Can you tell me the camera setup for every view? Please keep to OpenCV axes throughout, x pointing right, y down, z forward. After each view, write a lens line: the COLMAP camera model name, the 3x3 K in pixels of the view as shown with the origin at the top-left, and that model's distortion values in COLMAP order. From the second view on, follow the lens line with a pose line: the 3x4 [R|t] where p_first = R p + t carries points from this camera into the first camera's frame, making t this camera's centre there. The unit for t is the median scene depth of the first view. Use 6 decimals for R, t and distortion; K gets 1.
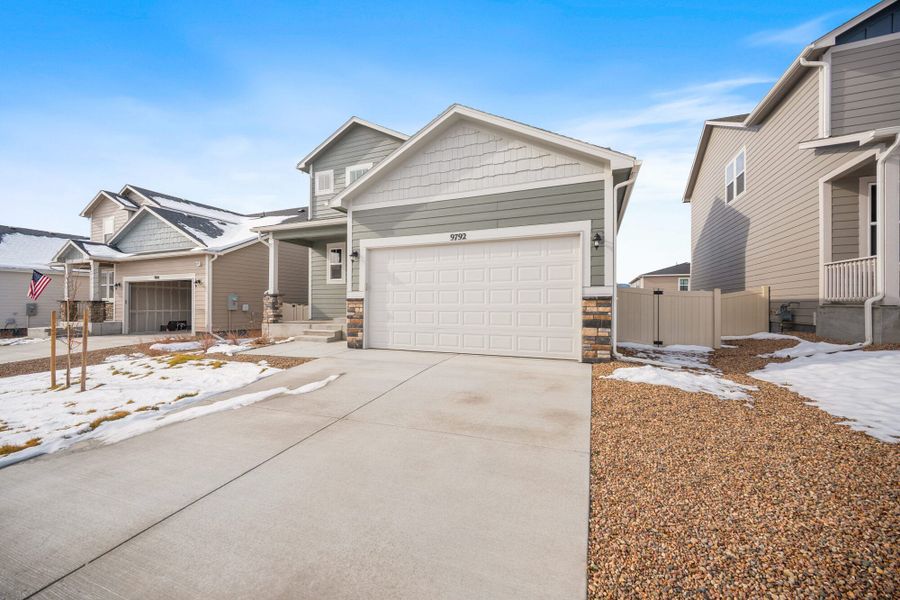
lens RADIAL K [[356.5, 0, 452.8], [0, 356.5, 303.2], [0, 0, 1]] dist [0.009812, -0.000695]
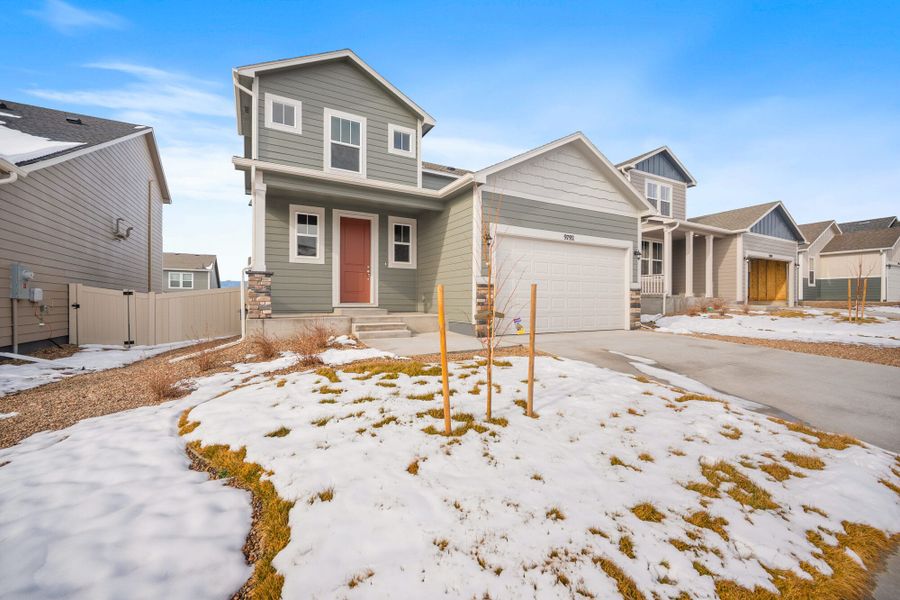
lens RADIAL K [[356.5, 0, 453.2], [0, 356.5, 302.4], [0, 0, 1]] dist [0.009812, -0.000695]
pose [[0.623252, 0.000952, 0.782020, -1.190844], [-0.004691, 0.999986, 0.002520, 0.037011], [-0.782007, -0.005239, 0.623248, 0.538479]]
